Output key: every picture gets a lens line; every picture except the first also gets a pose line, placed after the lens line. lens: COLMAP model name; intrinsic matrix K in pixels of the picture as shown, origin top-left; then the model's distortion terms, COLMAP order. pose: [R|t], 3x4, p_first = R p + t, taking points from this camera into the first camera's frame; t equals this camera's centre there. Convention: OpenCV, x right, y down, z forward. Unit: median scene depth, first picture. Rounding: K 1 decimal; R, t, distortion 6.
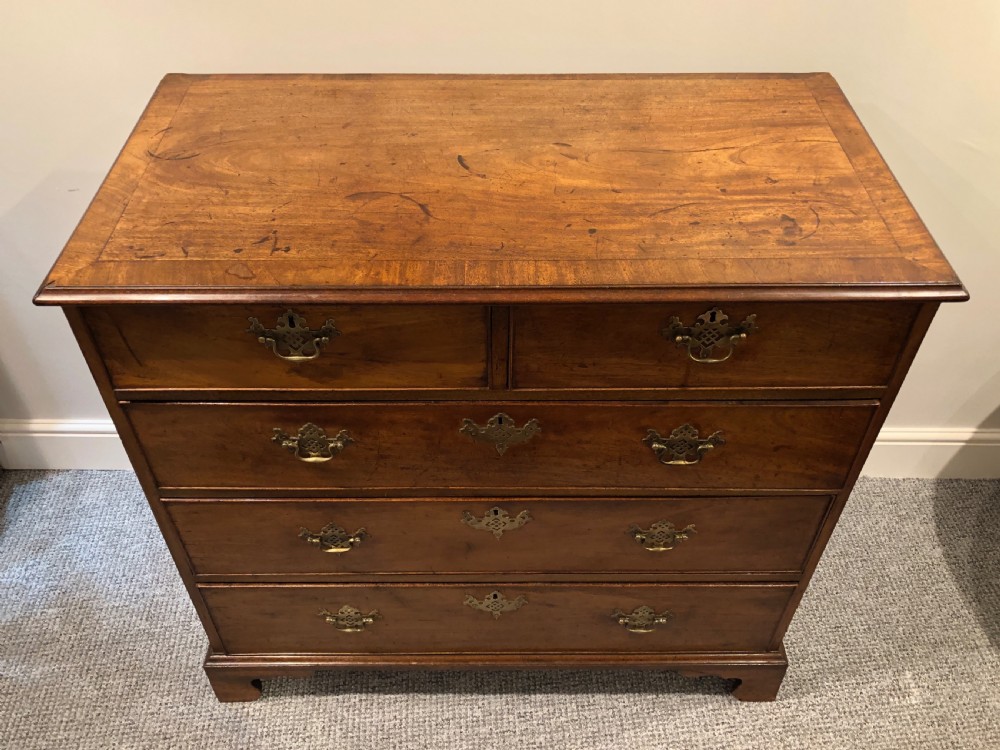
lens RADIAL K [[864.4, 0, 499.0], [0, 864.4, 351.6], [0, 0, 1]] dist [0.013153, 0.012010]
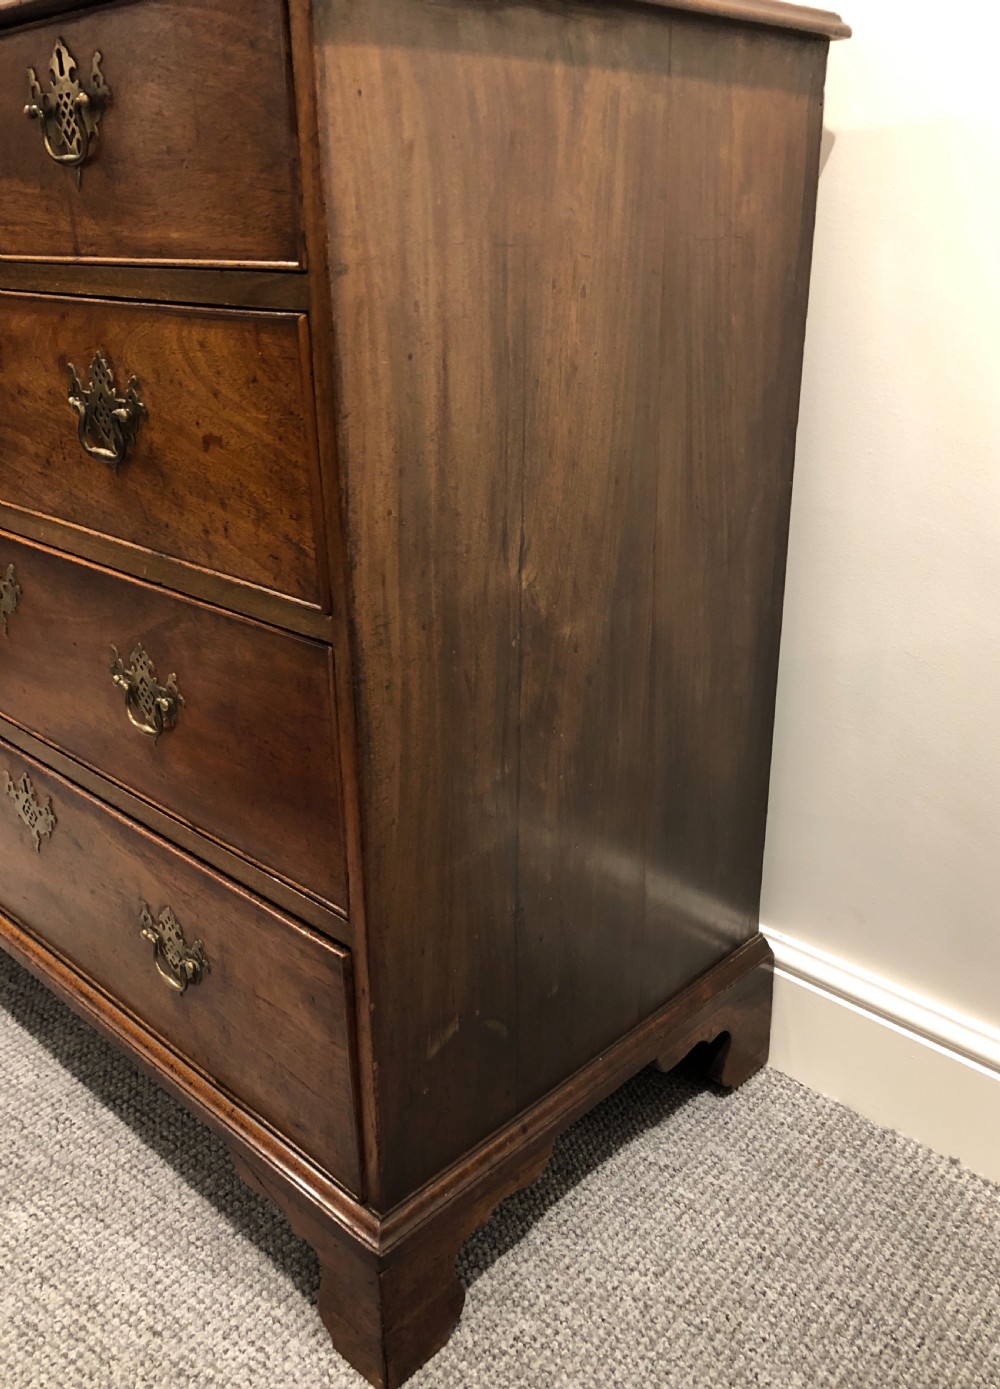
lens RADIAL K [[1173.0, 0, 518.5], [0, 1173.0, 672.3], [0, 0, 1]] dist [0.068745, -0.075999]
pose [[0.726266, 0.242635, -0.643169, 0.918658], [-0.469675, 0.858337, -0.206550, 0.280776], [0.501940, 0.452091, 0.737340, 0.662552]]
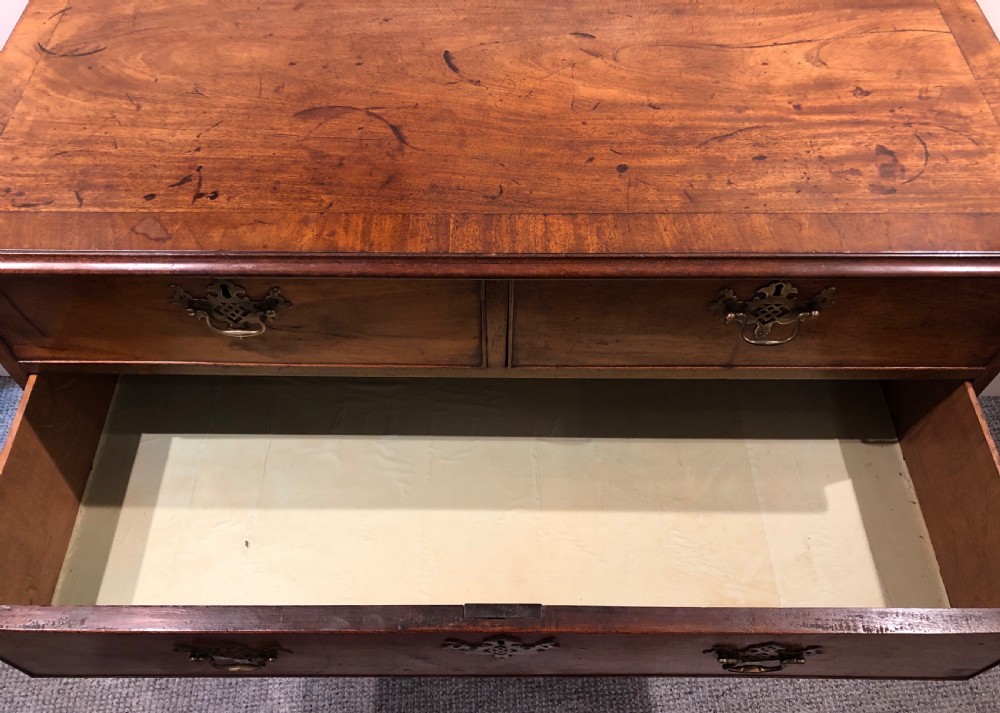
lens RADIAL K [[832.2, 0, 490.9], [0, 832.2, 368.3], [0, 0, 1]] dist [-0.037505, 0.088268]
pose [[0.999852, 0.008994, -0.014641, 0.006201], [-0.005827, 0.979056, 0.203510, -0.104735], [0.016165, -0.203395, 0.978963, 0.237440]]
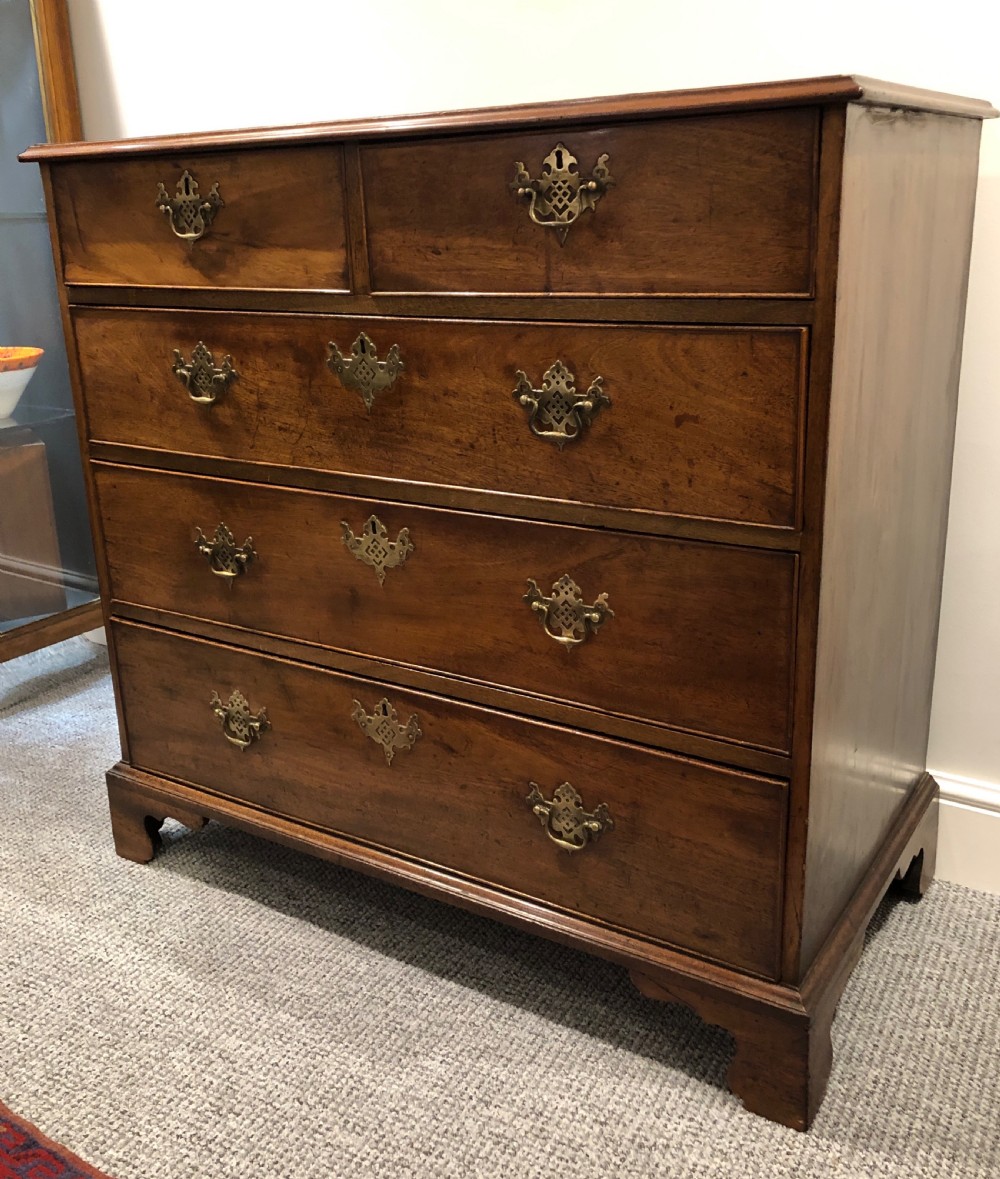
lens RADIAL K [[1152.0, 0, 499.6], [0, 1152.0, 552.6], [0, 0, 1]] dist [0.048806, -0.012833]
pose [[0.839125, 0.131675, -0.527761, 0.704891], [-0.346546, 0.877269, -0.332122, 0.562619], [0.419255, 0.461586, 0.781770, 0.276905]]
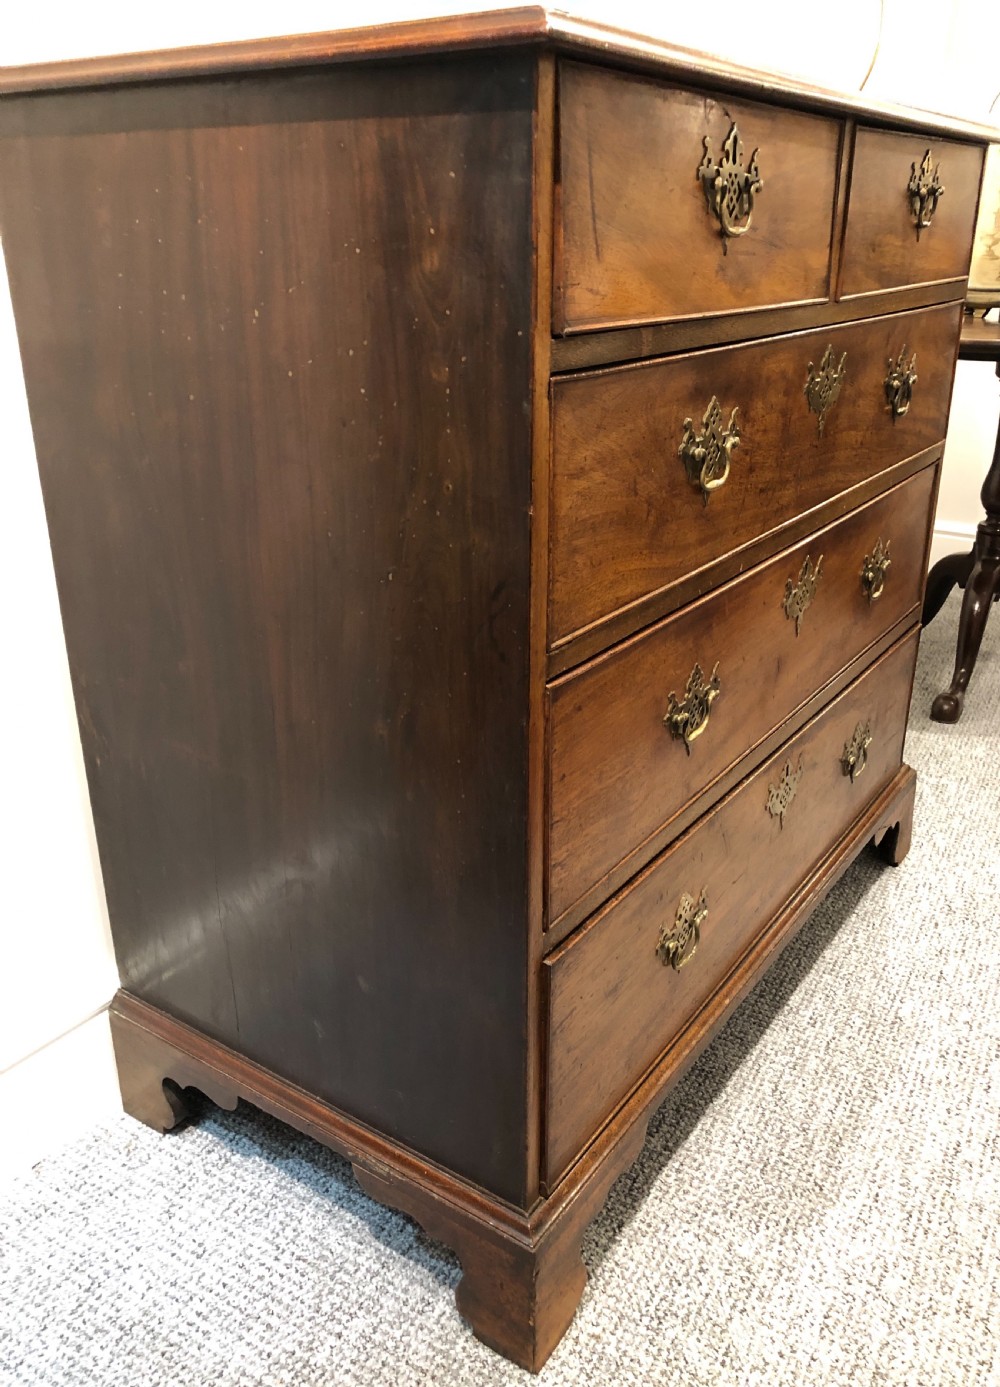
lens RADIAL K [[1133.4, 0, 521.3], [0, 1133.4, 693.6], [0, 0, 1]] dist [0.043081, -0.012809]
pose [[0.562260, -0.312814, 0.765514, -0.952324], [0.570731, 0.816676, -0.085474, 0.237587], [-0.598439, 0.484961, 0.637717, 0.663138]]
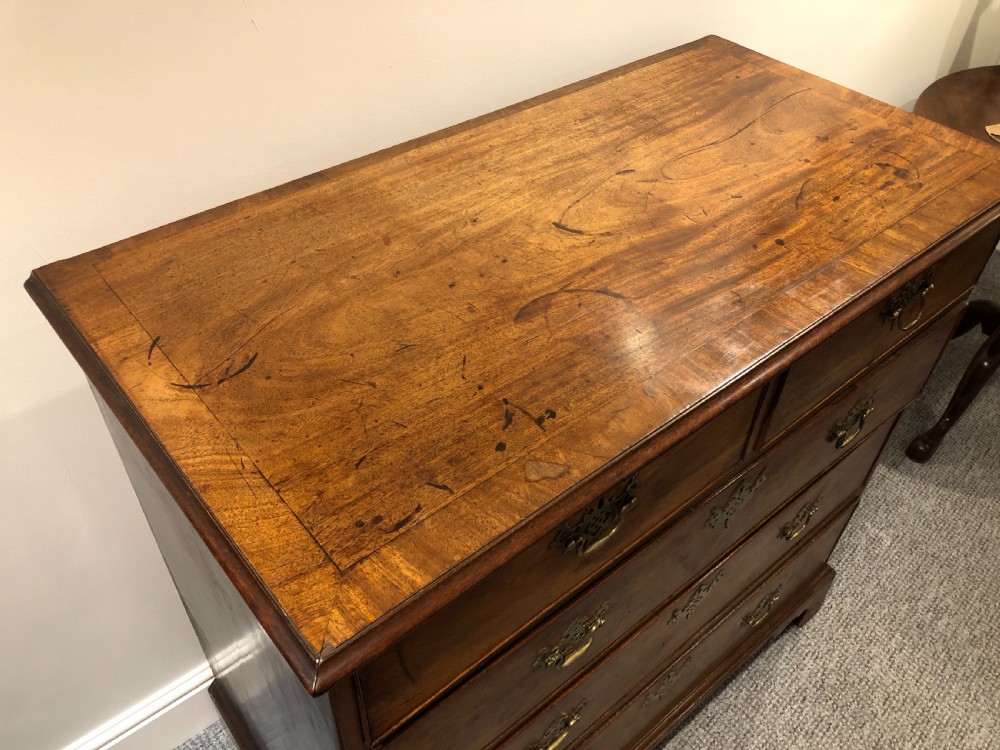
lens RADIAL K [[817.1, 0, 500.0], [0, 817.1, 375.0], [0, 0, 1]] dist [0.045289, 0.002275]
pose [[0.768332, -0.421588, 0.481590, -0.514603], [0.417622, 0.900401, 0.121943, -0.215857], [-0.485034, 0.107429, 0.867872, 0.387044]]
